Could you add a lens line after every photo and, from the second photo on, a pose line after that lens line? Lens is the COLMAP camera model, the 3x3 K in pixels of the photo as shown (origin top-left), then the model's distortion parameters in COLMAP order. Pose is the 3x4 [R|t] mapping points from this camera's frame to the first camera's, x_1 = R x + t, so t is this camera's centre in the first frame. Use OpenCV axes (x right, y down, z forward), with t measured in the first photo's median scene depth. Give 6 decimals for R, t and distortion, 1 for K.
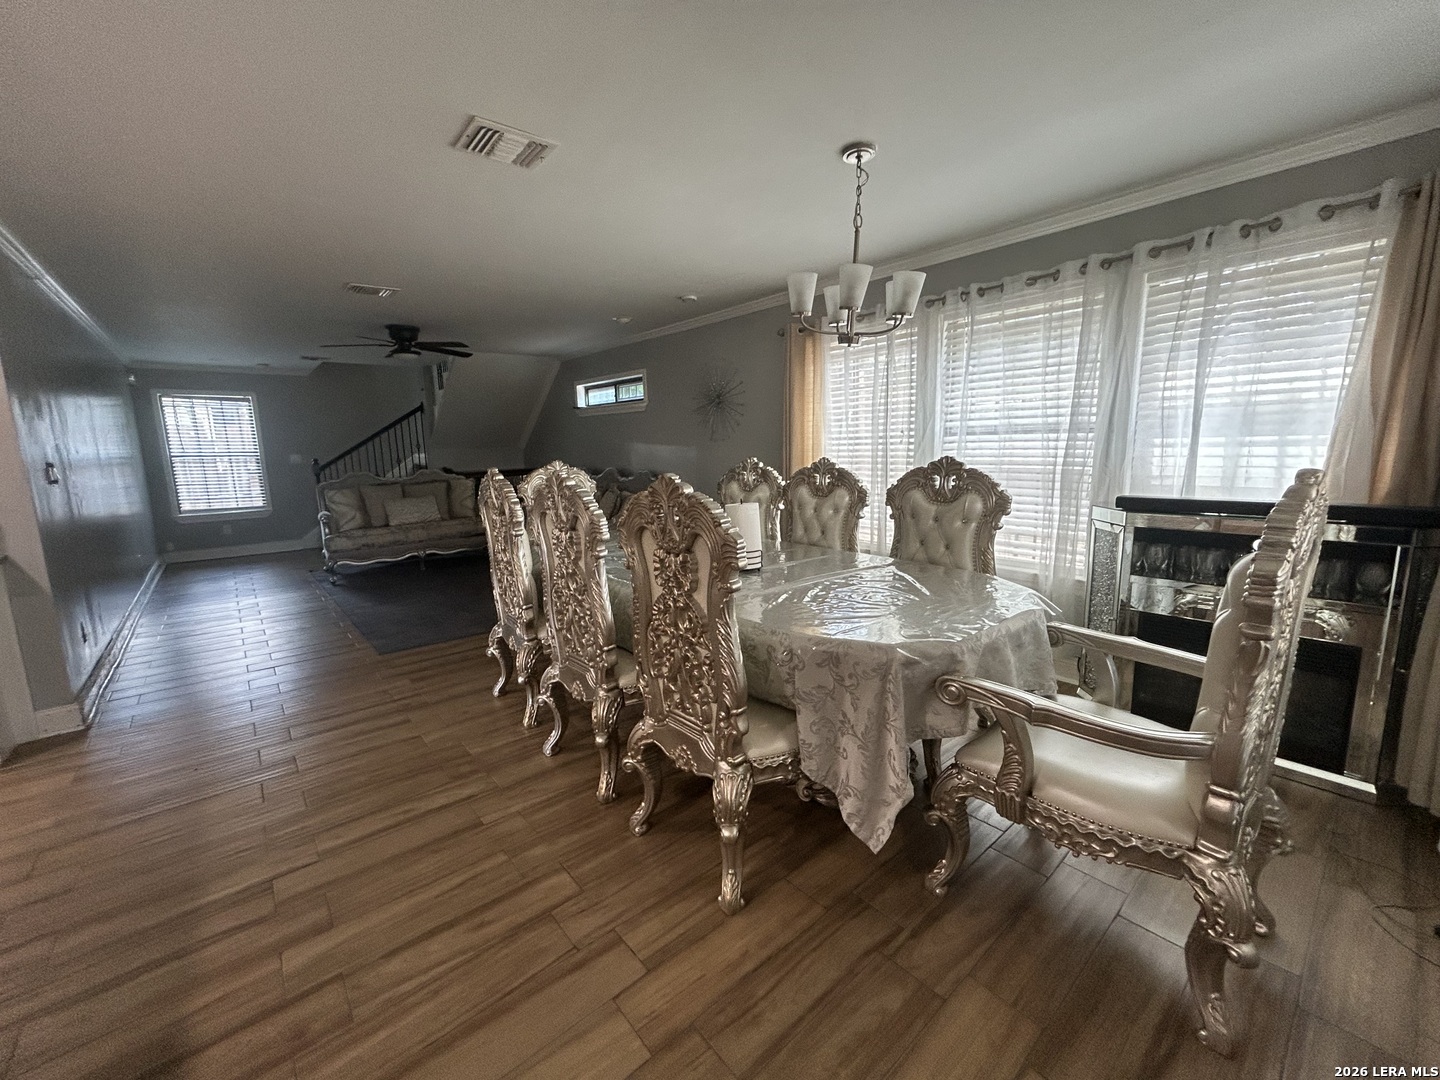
lens RADIAL K [[582.2, 0, 720.0], [0, 582.2, 540.0], [0, 0, 1]] dist [0.001168, 0.000983]
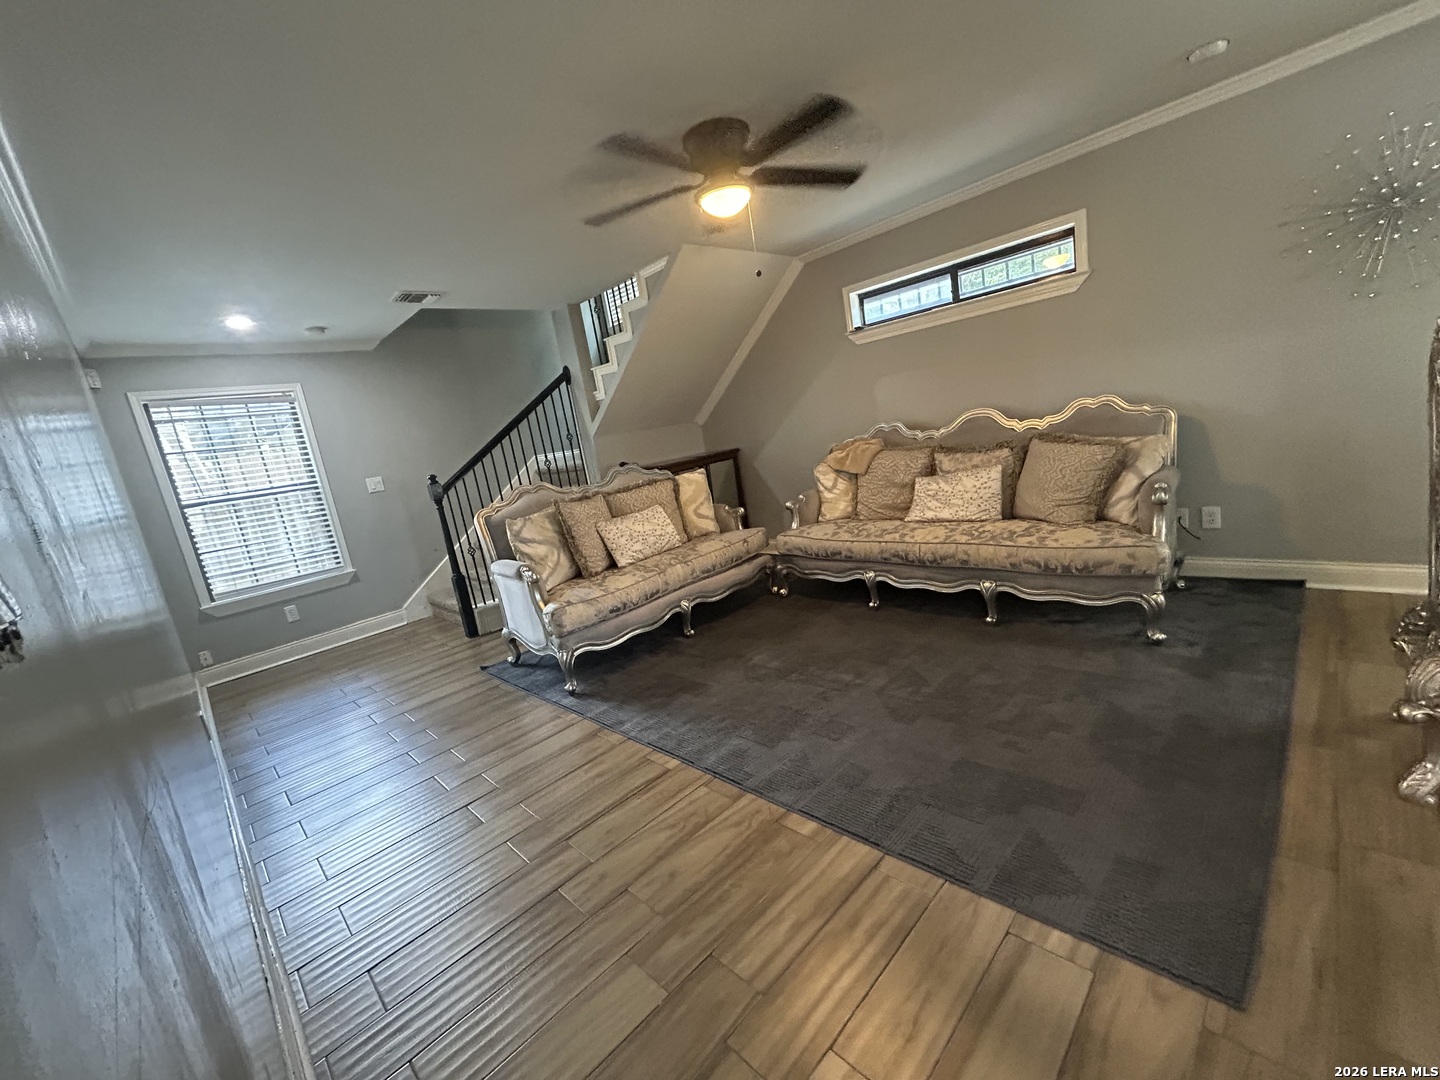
lens RADIAL K [[582.2, 0, 720.0], [0, 582.2, 540.0], [0, 0, 1]] dist [0.001168, 0.000983]
pose [[0.987682, -0.149414, 0.046467, -0.448805], [0.148543, 0.988668, 0.021686, -0.044005], [-0.049181, -0.014516, 0.998684, 0.398465]]
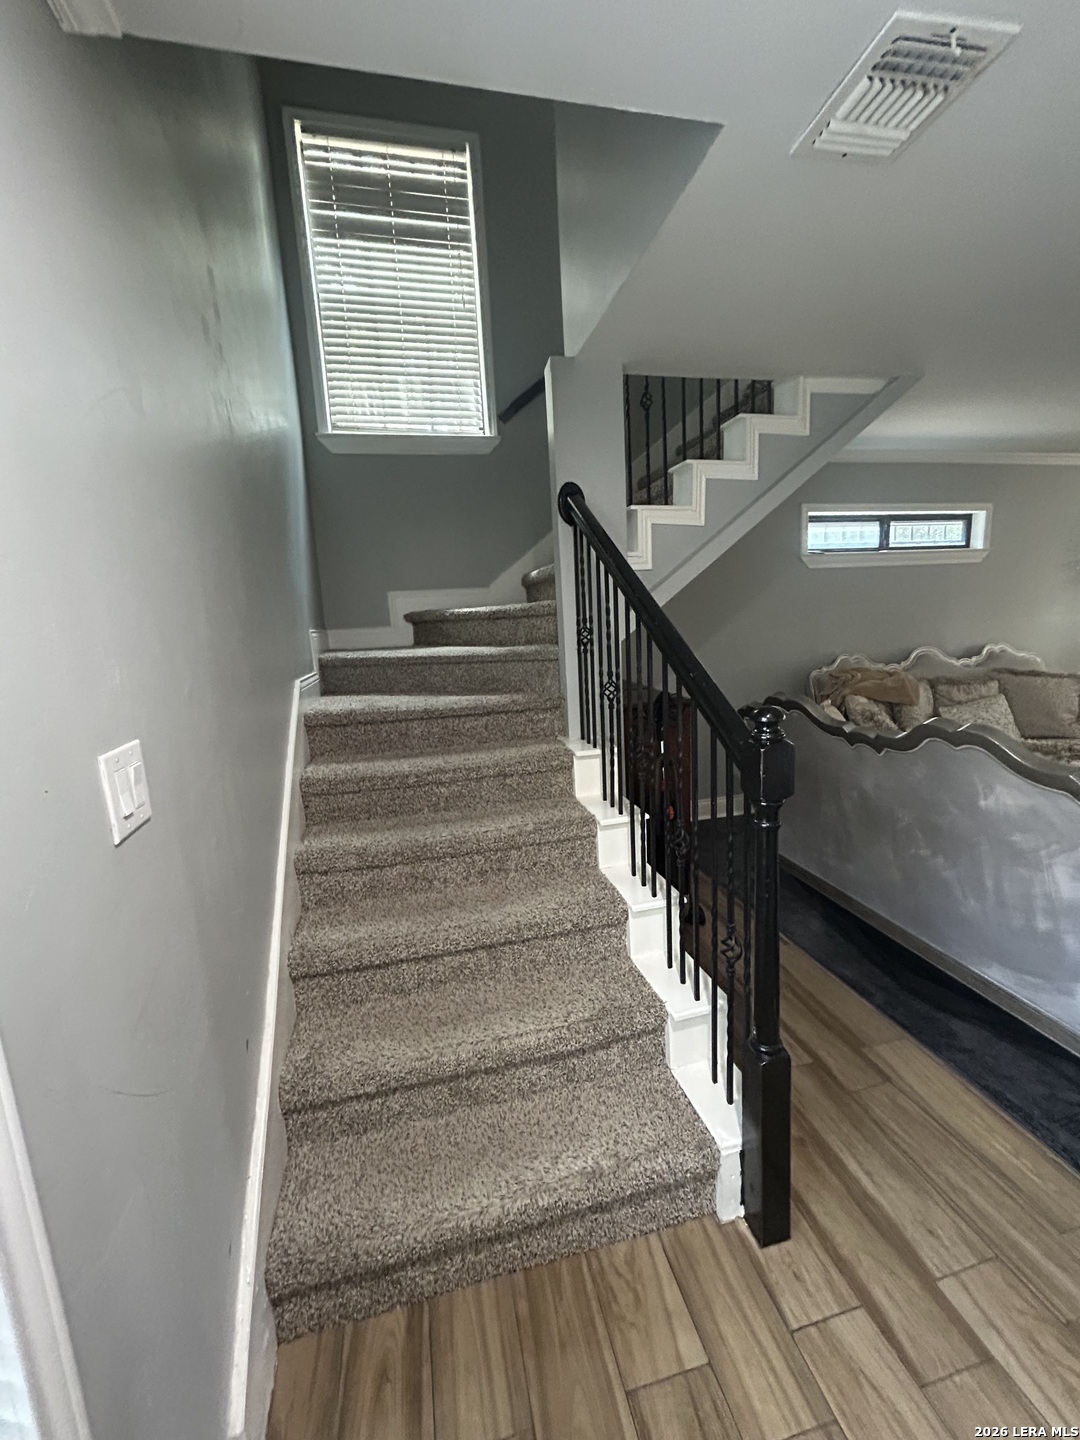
lens RADIAL K [[582.2, 0, 540.0], [0, 582.2, 720.0], [0, 0, 1]] dist [0.001168, 0.000983]
pose [[0.456074, -0.135393, 0.879583, -0.876707], [0.196106, 0.979354, 0.049068, -0.148798], [-0.868066, 0.150113, 0.473209, 0.994065]]
